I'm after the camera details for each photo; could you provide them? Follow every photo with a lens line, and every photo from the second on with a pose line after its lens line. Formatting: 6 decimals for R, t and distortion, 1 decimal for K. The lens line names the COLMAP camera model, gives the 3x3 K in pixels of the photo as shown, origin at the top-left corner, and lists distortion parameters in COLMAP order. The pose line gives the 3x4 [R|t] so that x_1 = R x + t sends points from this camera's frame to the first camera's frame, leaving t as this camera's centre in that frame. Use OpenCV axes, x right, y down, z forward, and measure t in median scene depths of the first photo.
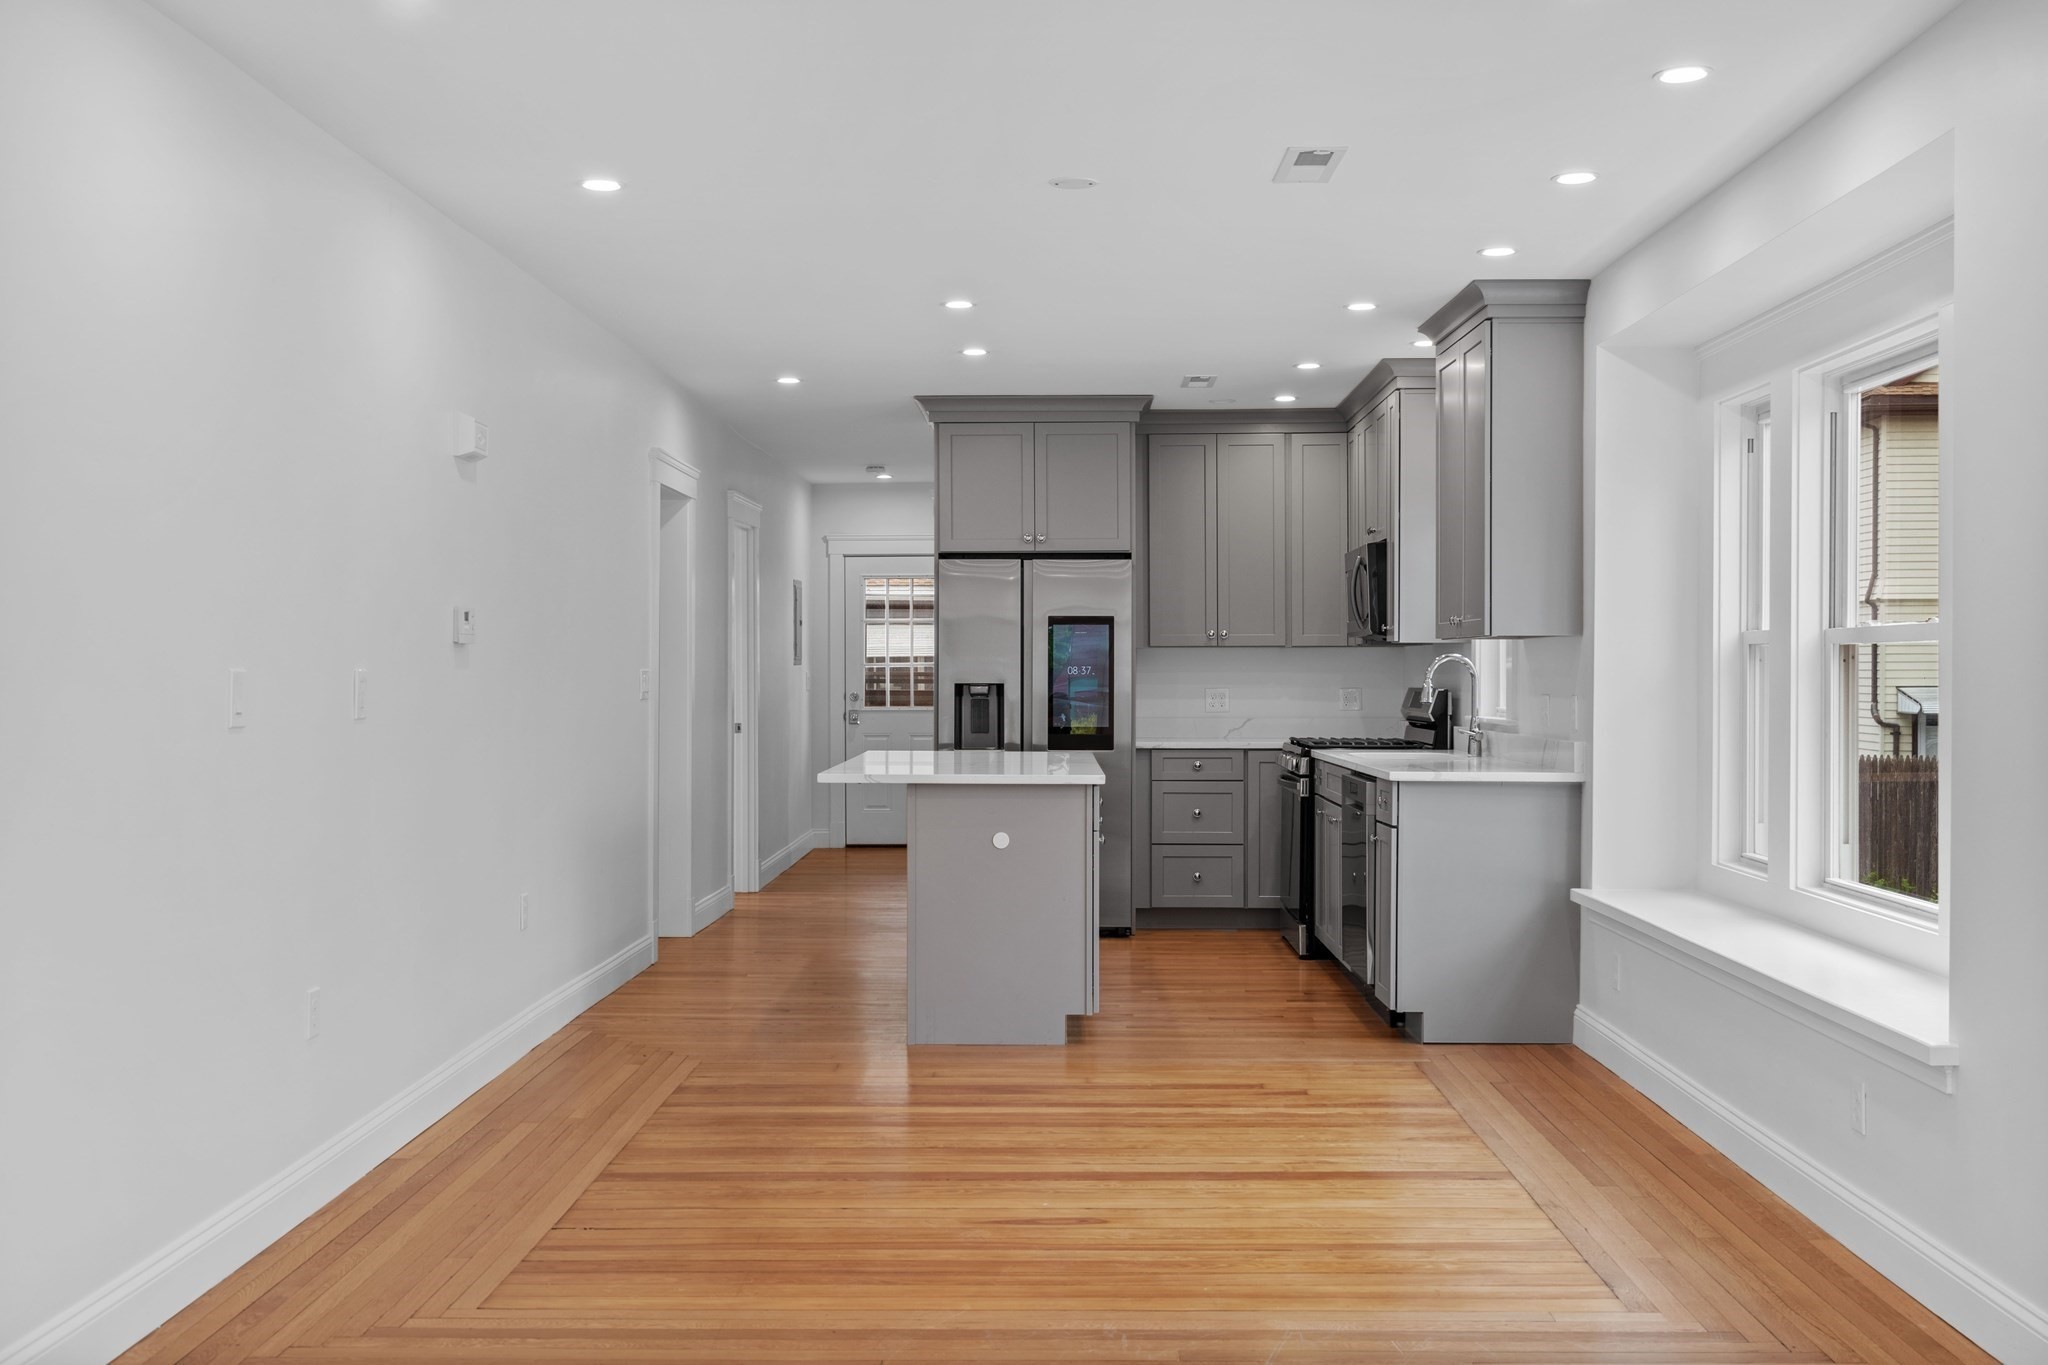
lens RADIAL K [[2047.0, 0, 1021.1], [0, 2047.0, 689.1], [0, 0, 1]] dist [0.011967, 0.000340]
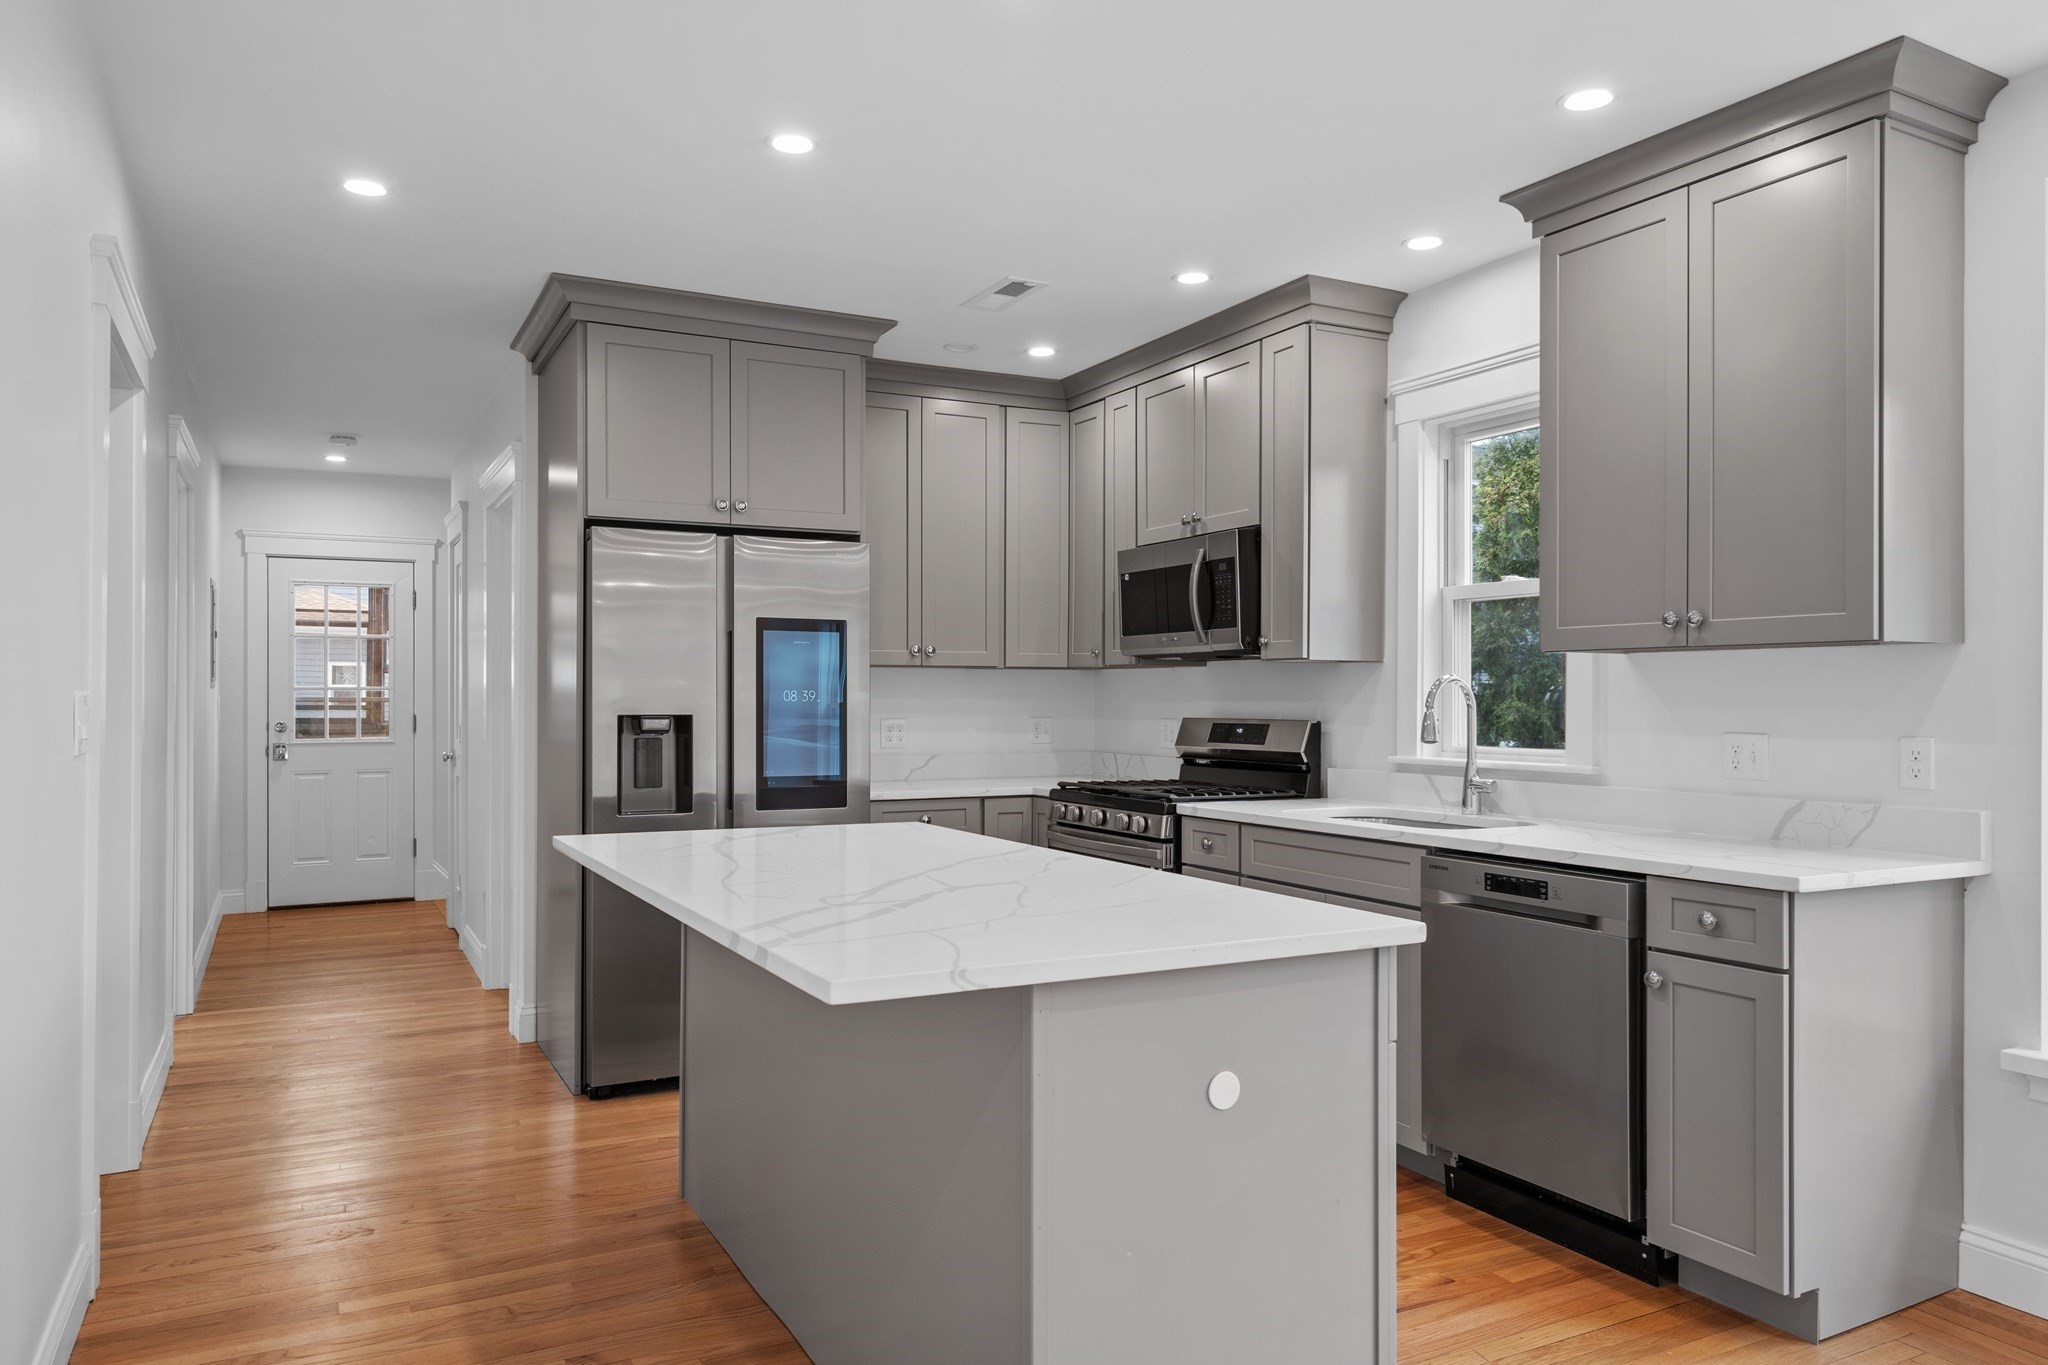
lens RADIAL K [[1384.4, 0, 1029.8], [0, 1384.4, 691.9], [0, 0, 1]] dist [0.001390, -0.000833]
pose [[0.872533, 0.004371, 0.488535, -0.131952], [0.001819, 0.999924, -0.012196, -0.004324], [-0.488551, 0.011530, 0.872459, 0.531619]]
